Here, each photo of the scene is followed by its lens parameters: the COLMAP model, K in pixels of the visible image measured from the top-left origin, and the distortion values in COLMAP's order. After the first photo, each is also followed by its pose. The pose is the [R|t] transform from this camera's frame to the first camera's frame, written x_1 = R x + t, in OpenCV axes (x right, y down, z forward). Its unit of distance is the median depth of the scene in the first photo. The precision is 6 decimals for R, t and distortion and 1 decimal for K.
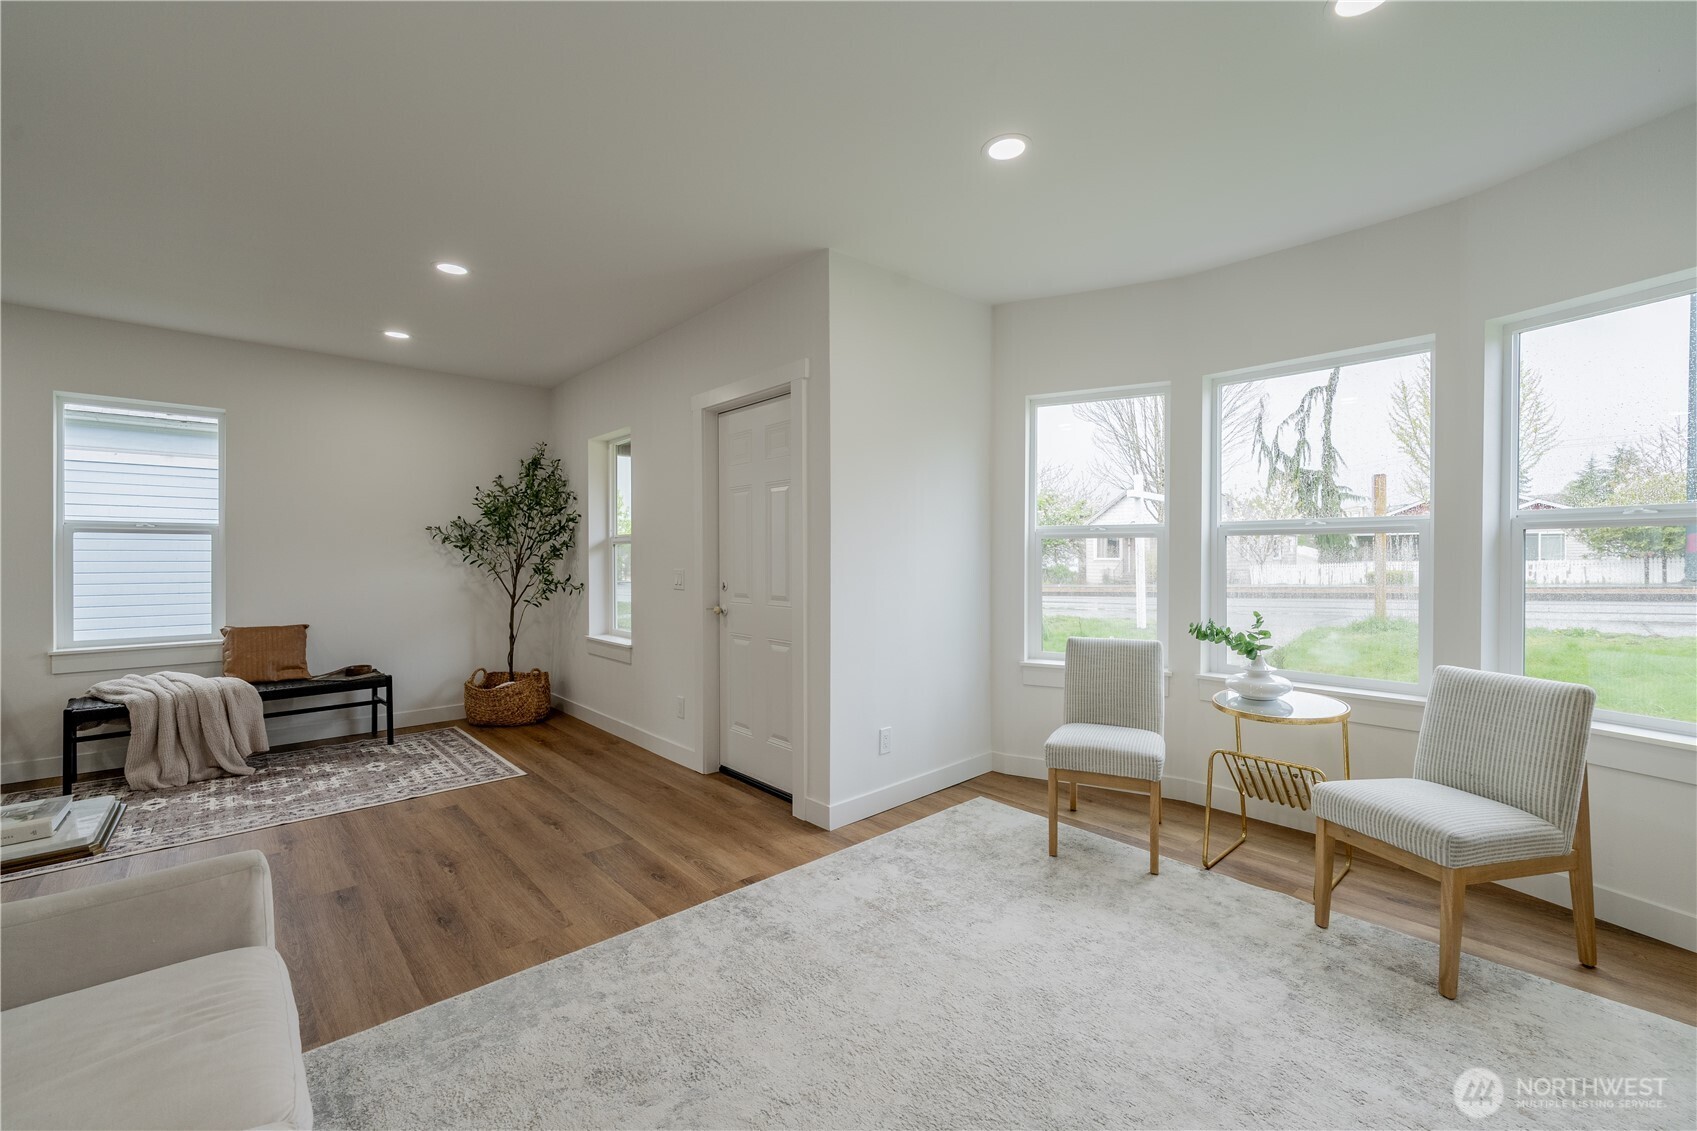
lens RADIAL K [[696.9, 0, 867.5], [0, 696.9, 558.9], [0, 0, 1]] dist [0.000022, -0.000381]
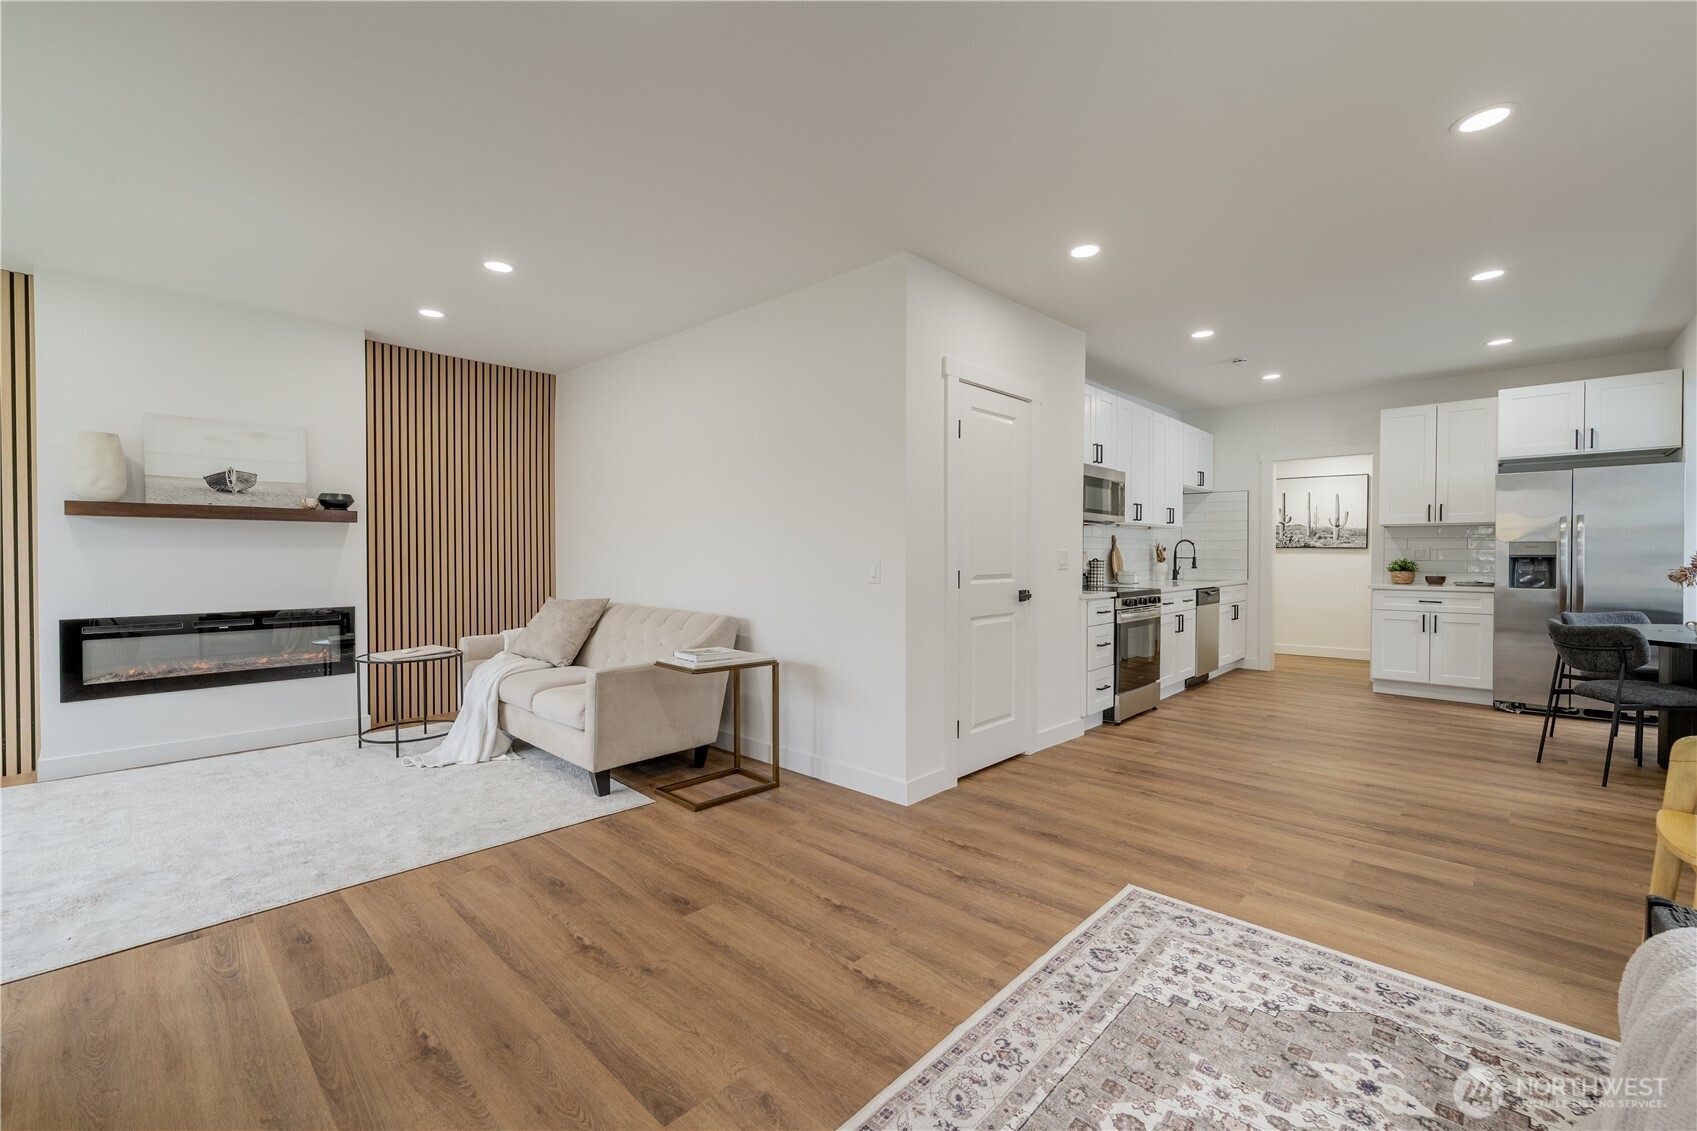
lens RADIAL K [[696.9, 0, 858.0], [0, 696.9, 563.6], [0, 0, 1]] dist [0.000022, -0.000381]
pose [[-0.997609, 0.002973, -0.069041, -0.602640], [0.001638, 0.999811, 0.019387, 0.011972], [0.069086, 0.019228, -0.997425, 1.259456]]
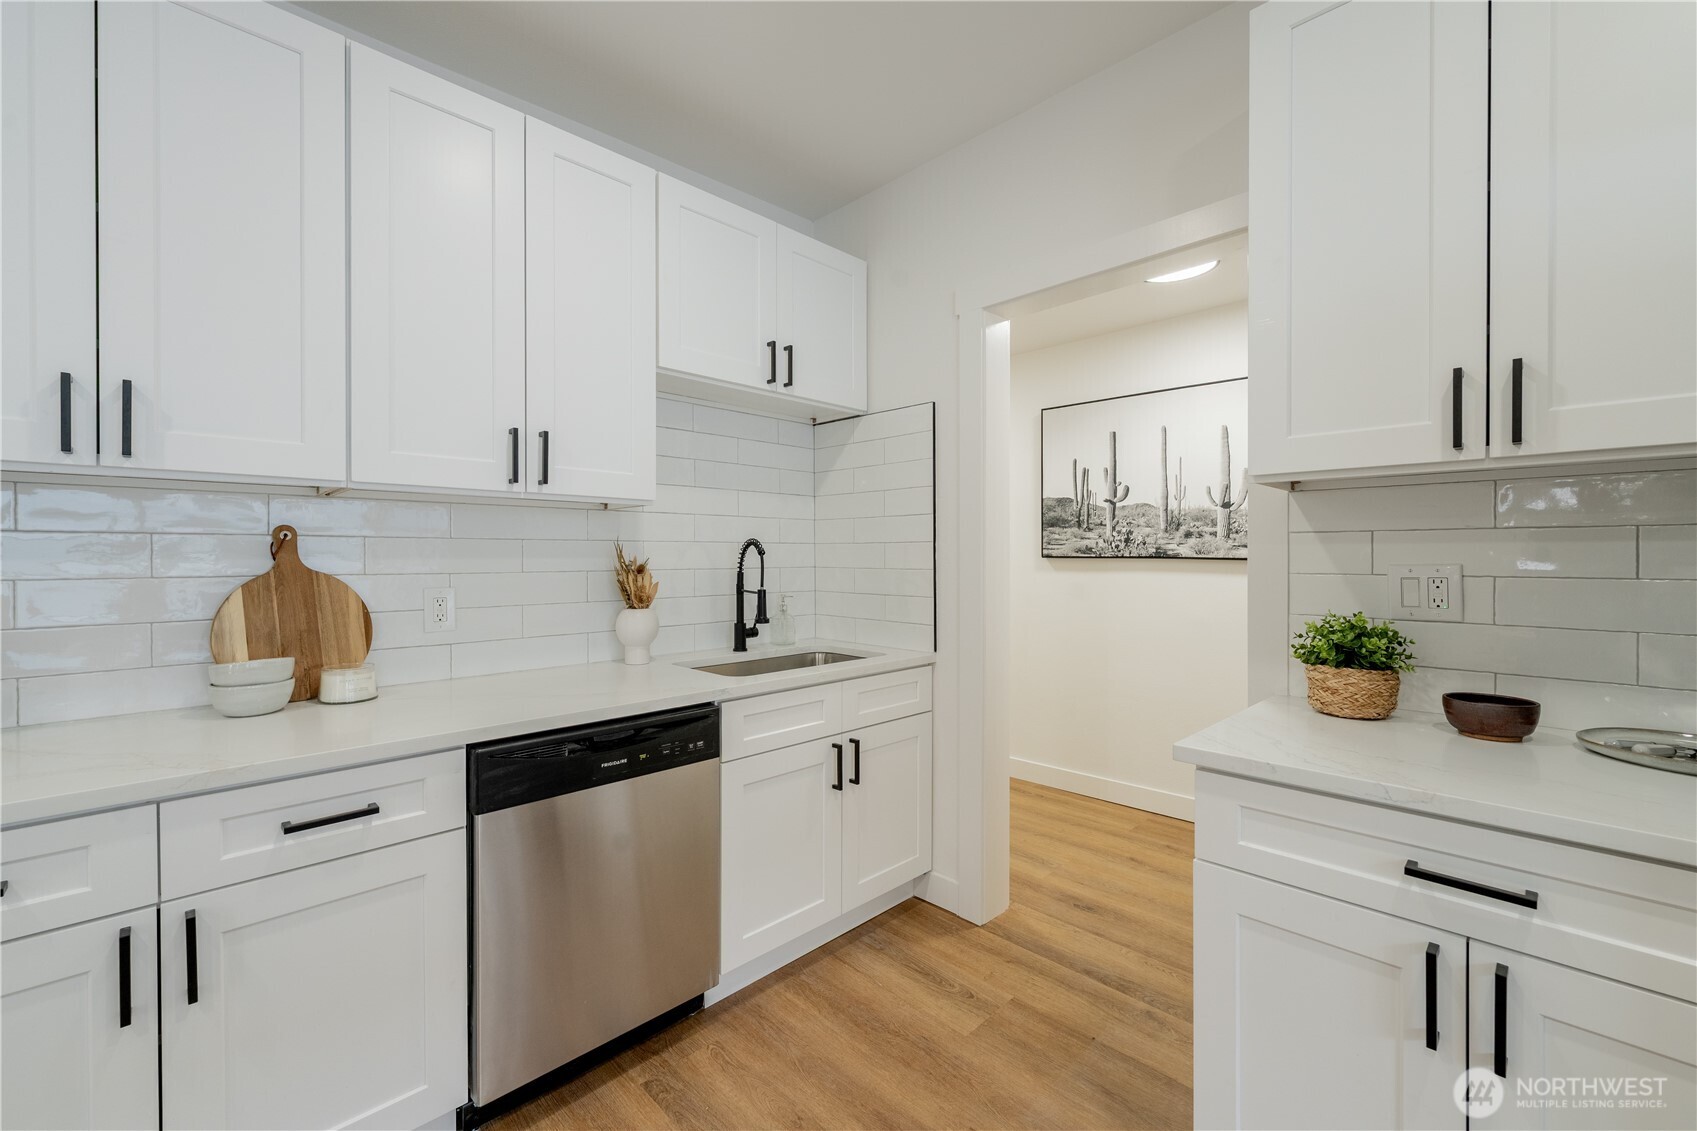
lens RADIAL K [[696.9, 0, 850.5], [0, 696.9, 558.1], [0, 0, 1]] dist [0.000022, -0.000381]
pose [[-0.999292, 0.005593, -0.037215, -1.650416], [0.005278, 0.999949, 0.008569, -0.002658], [0.037261, 0.008367, -0.999271, 0.147549]]
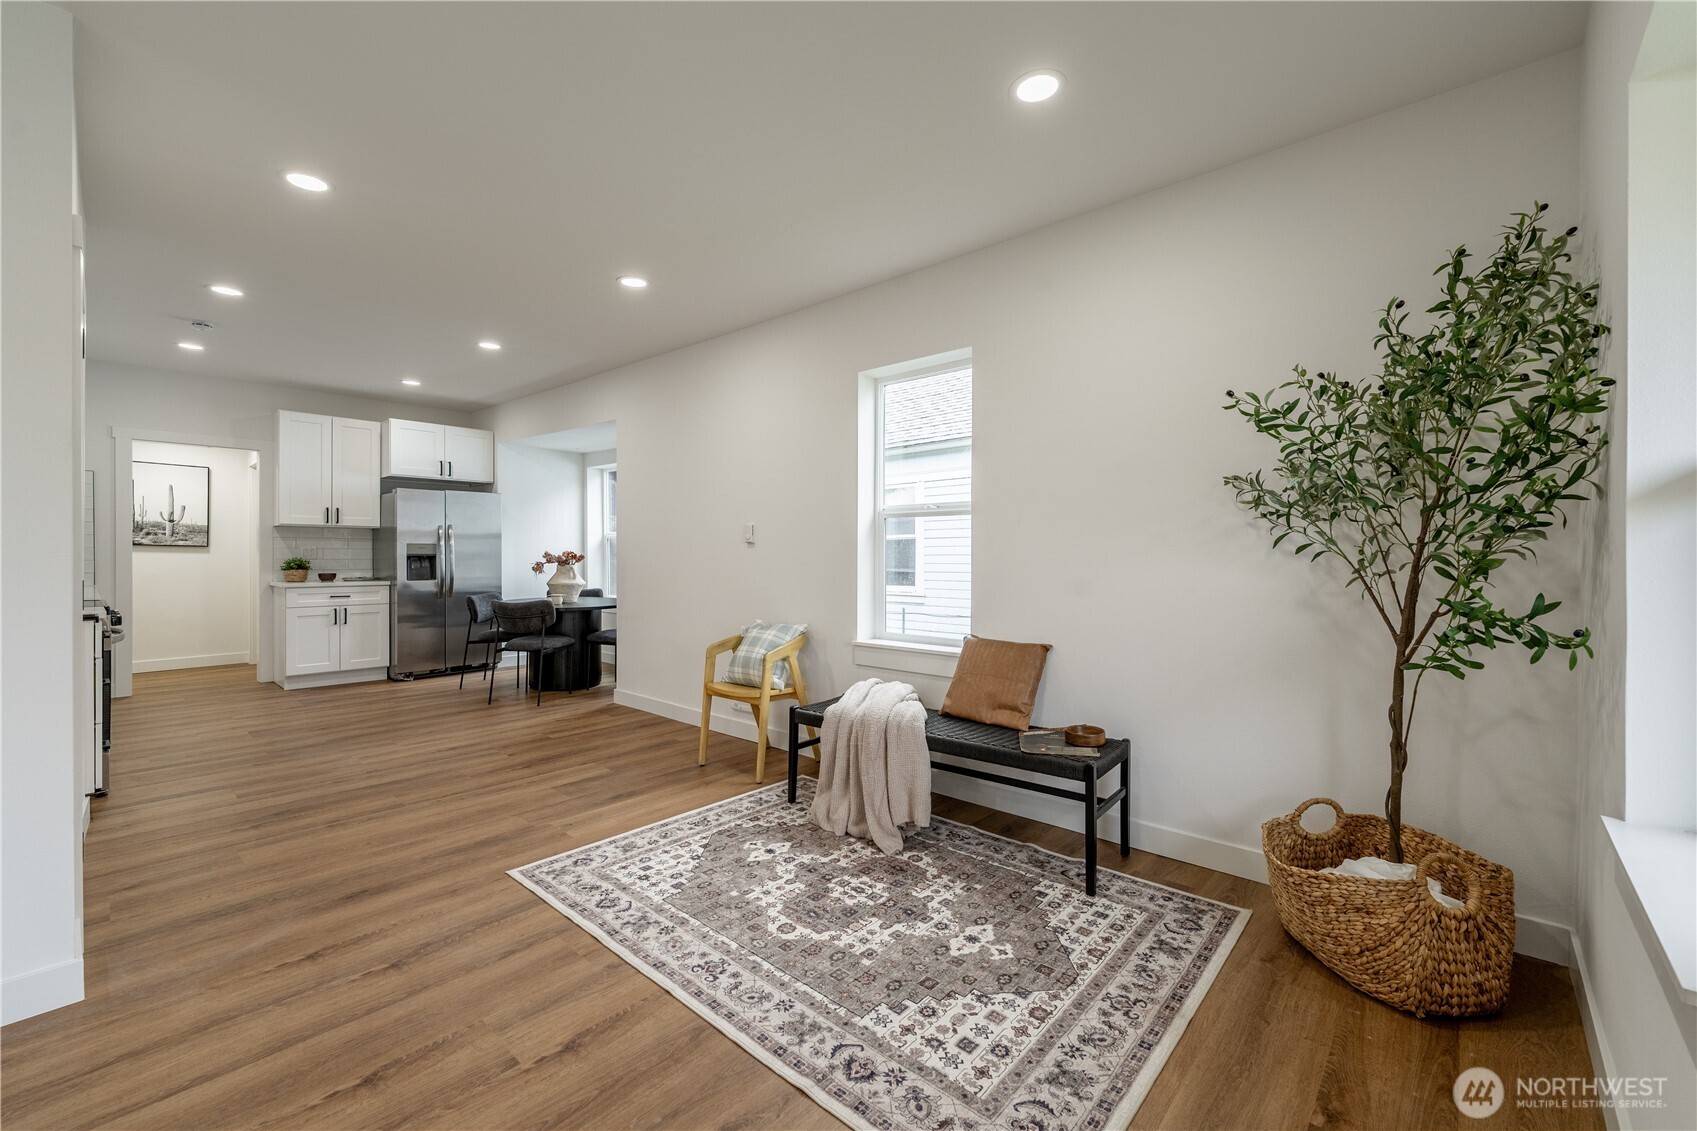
lens RADIAL K [[696.9, 0, 833.4], [0, 696.9, 558.7], [0, 0, 1]] dist [0.000022, -0.000381]
pose [[0.077083, 0.008230, -0.996991, -0.210871], [-0.008673, 0.999934, 0.007583, 0.013029], [0.996987, 0.008063, 0.077149, 0.901573]]
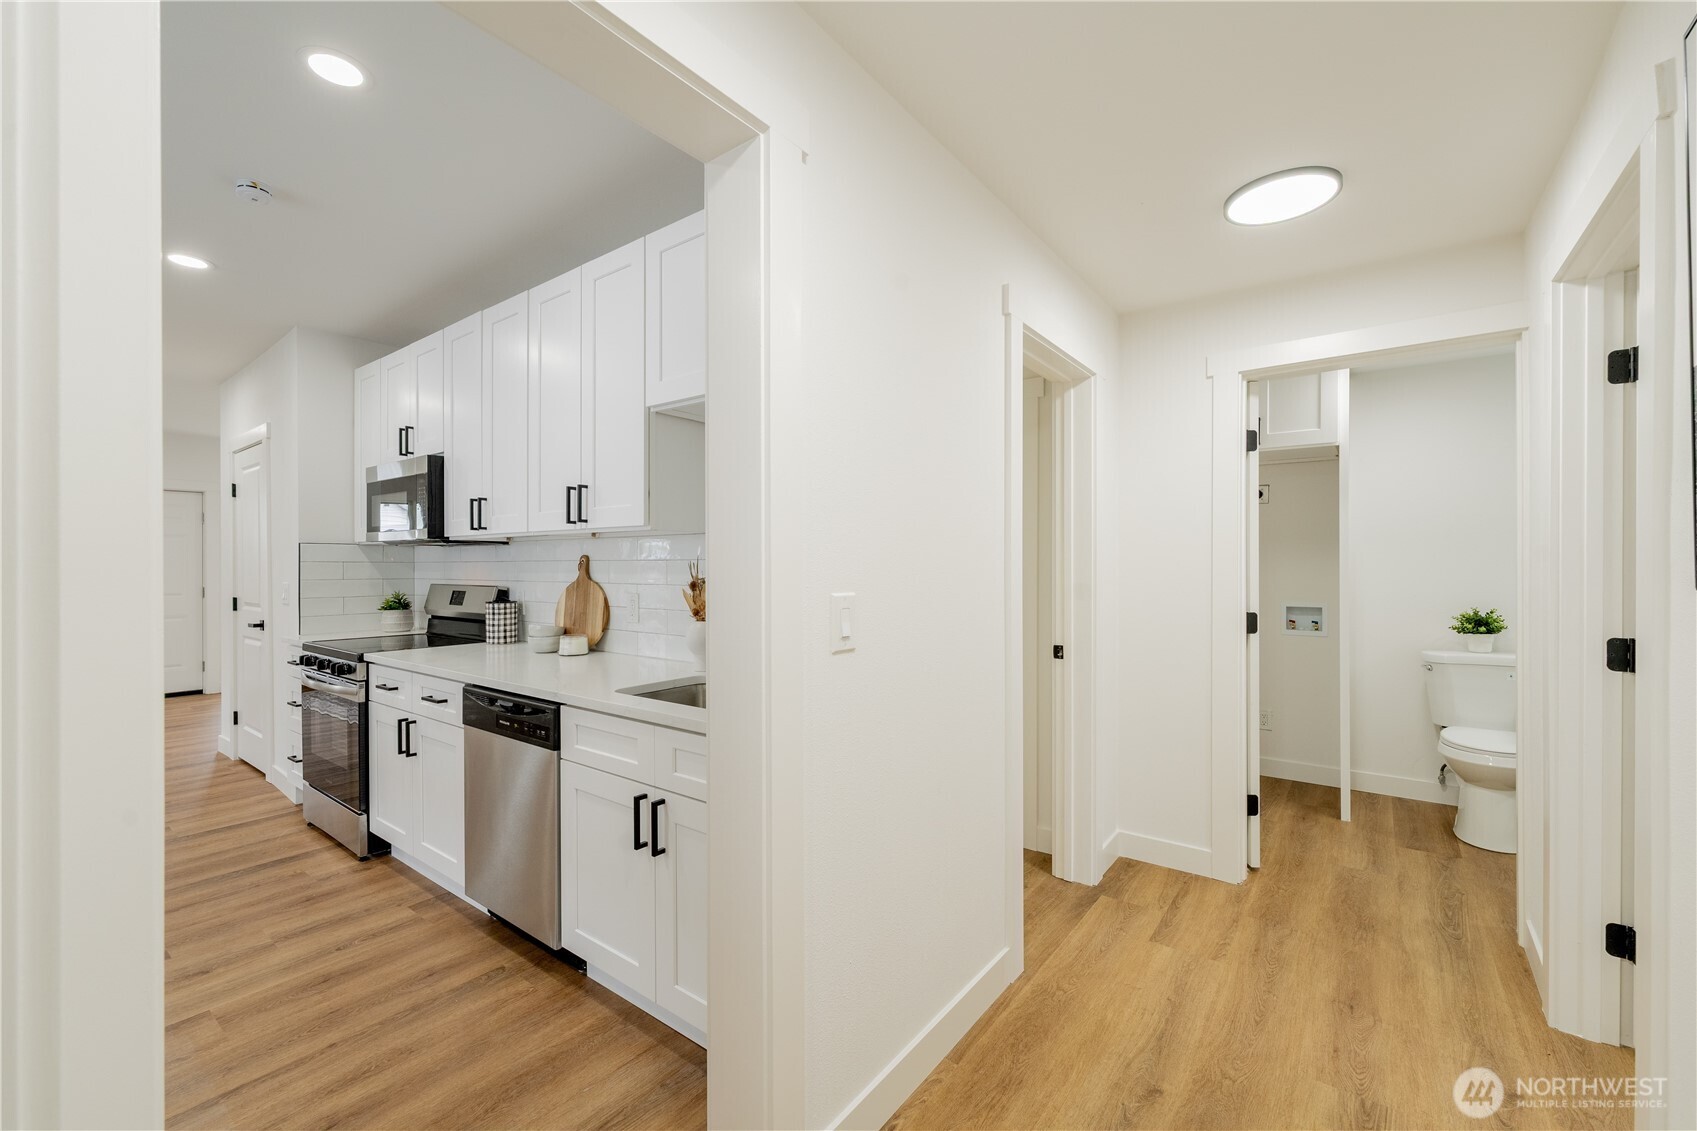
lens RADIAL K [[696.9, 0, 849.0], [0, 696.9, 560.7], [0, 0, 1]] dist [0.000022, -0.000381]
pose [[-0.173936, 0.006166, 0.984738, -2.163304], [0.008707, 0.999951, -0.004723, -0.008029], [-0.984719, 0.007753, -0.173981, -0.472576]]
